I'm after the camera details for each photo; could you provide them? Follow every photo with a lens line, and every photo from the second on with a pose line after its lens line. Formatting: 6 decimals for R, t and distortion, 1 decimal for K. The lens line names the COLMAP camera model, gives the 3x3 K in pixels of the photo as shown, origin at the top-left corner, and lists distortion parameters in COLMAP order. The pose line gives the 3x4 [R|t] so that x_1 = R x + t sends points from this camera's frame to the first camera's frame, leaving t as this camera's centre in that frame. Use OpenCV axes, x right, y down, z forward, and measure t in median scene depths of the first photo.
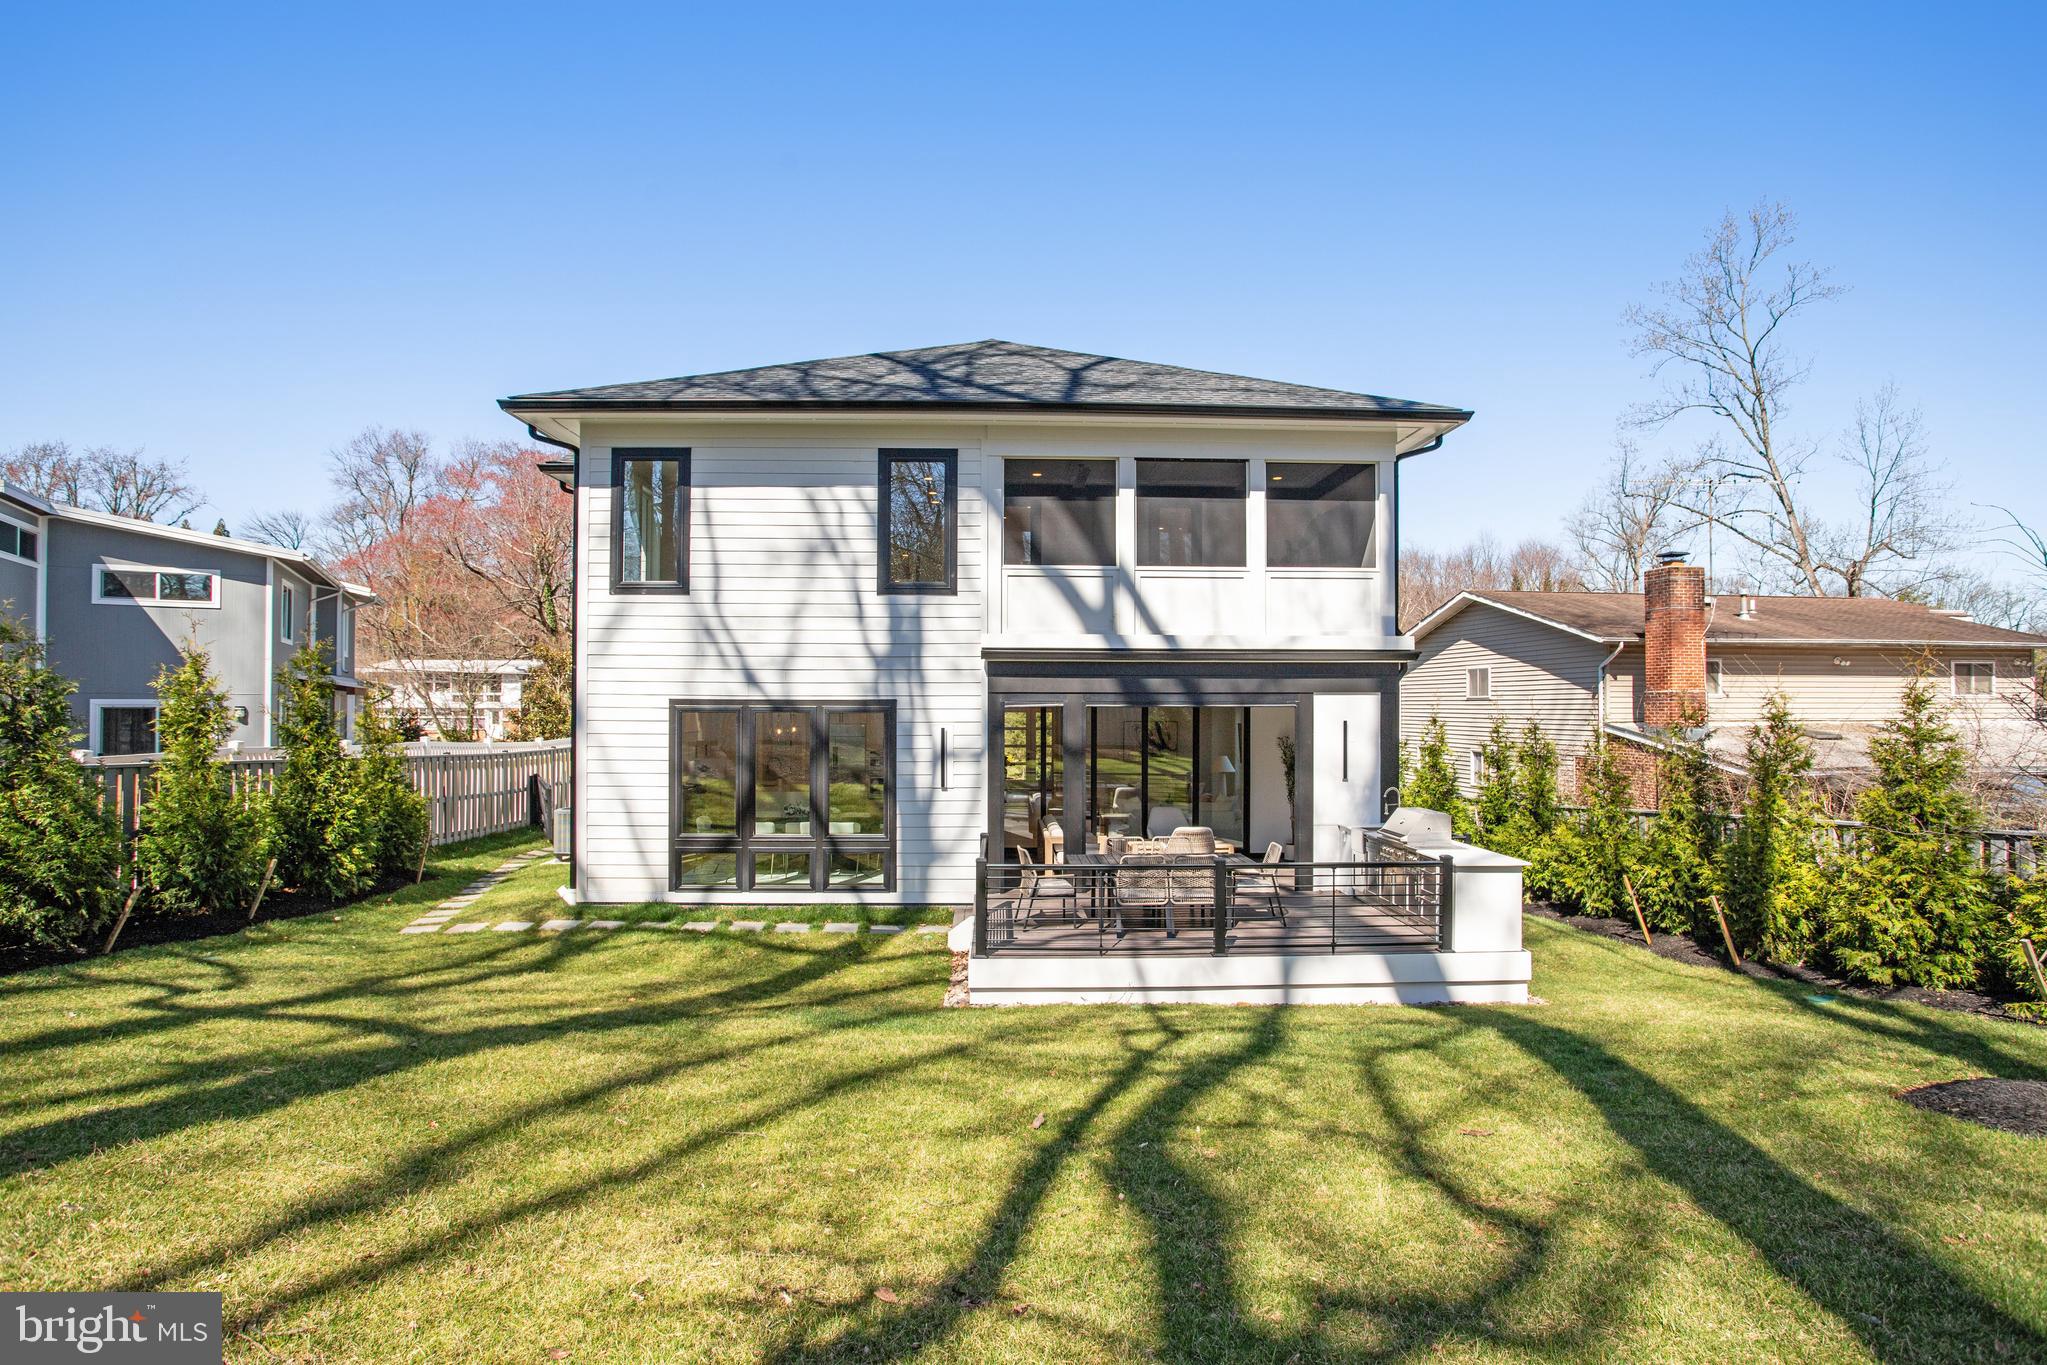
lens RADIAL K [[1017.1, 0, 1066.5], [0, 1017.1, 715.1], [0, 0, 1]] dist [-0.067577, 0.036556]
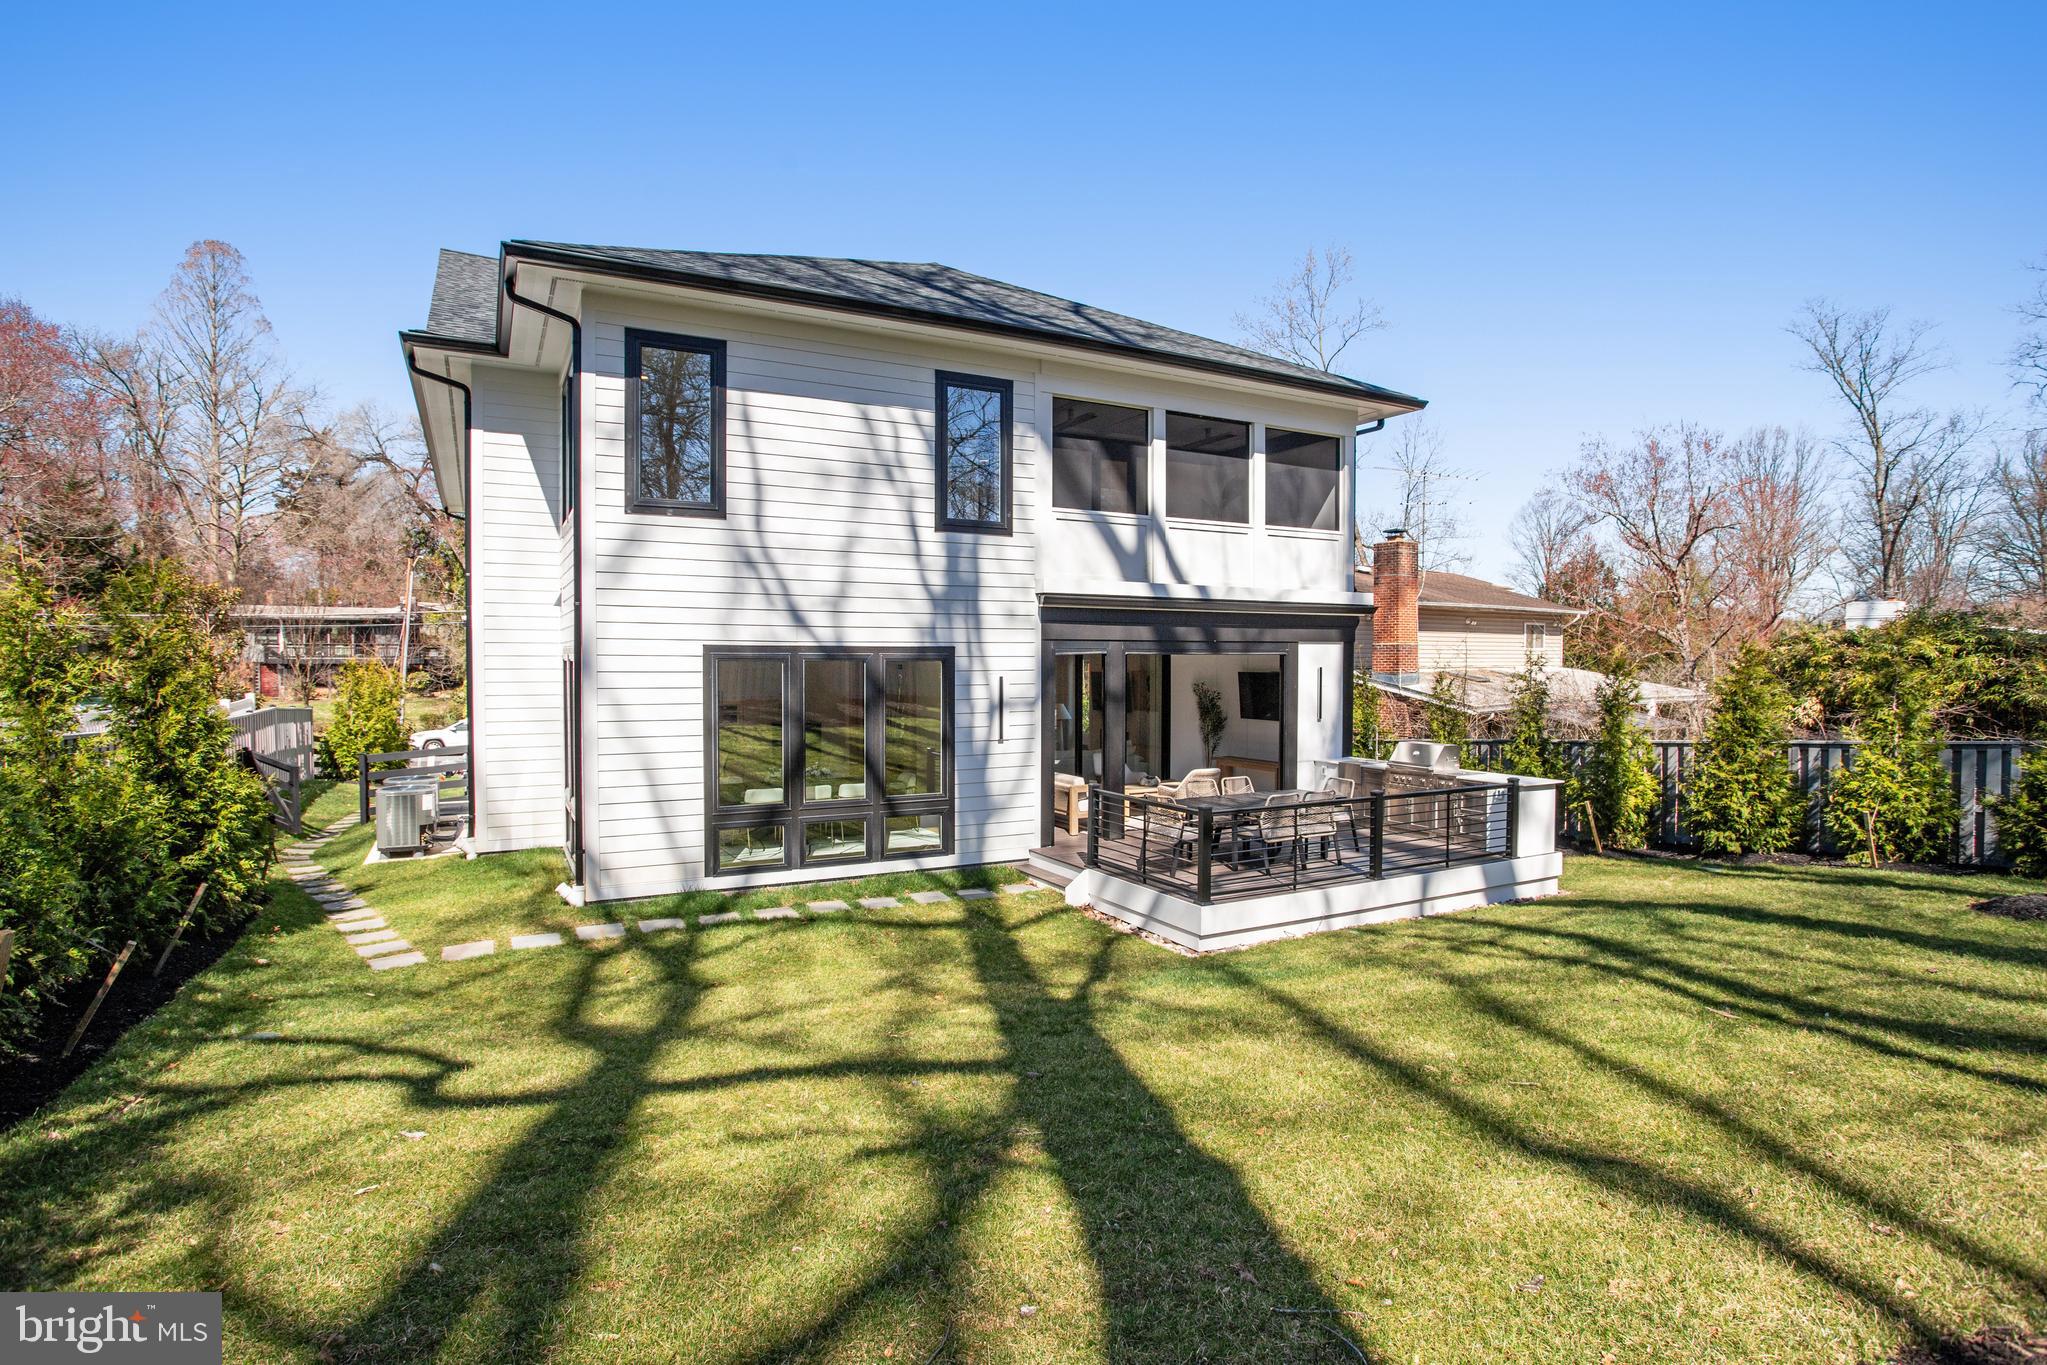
lens RADIAL K [[1006.7, 0, 979.3], [0, 1006.7, 702.8], [0, 0, 1]] dist [-0.043957, 0.000214]
pose [[0.905379, -0.020869, 0.424092, -0.536668], [0.007456, 0.999419, 0.033263, 0.005712], [-0.424539, -0.026953, 0.905008, 0.159714]]
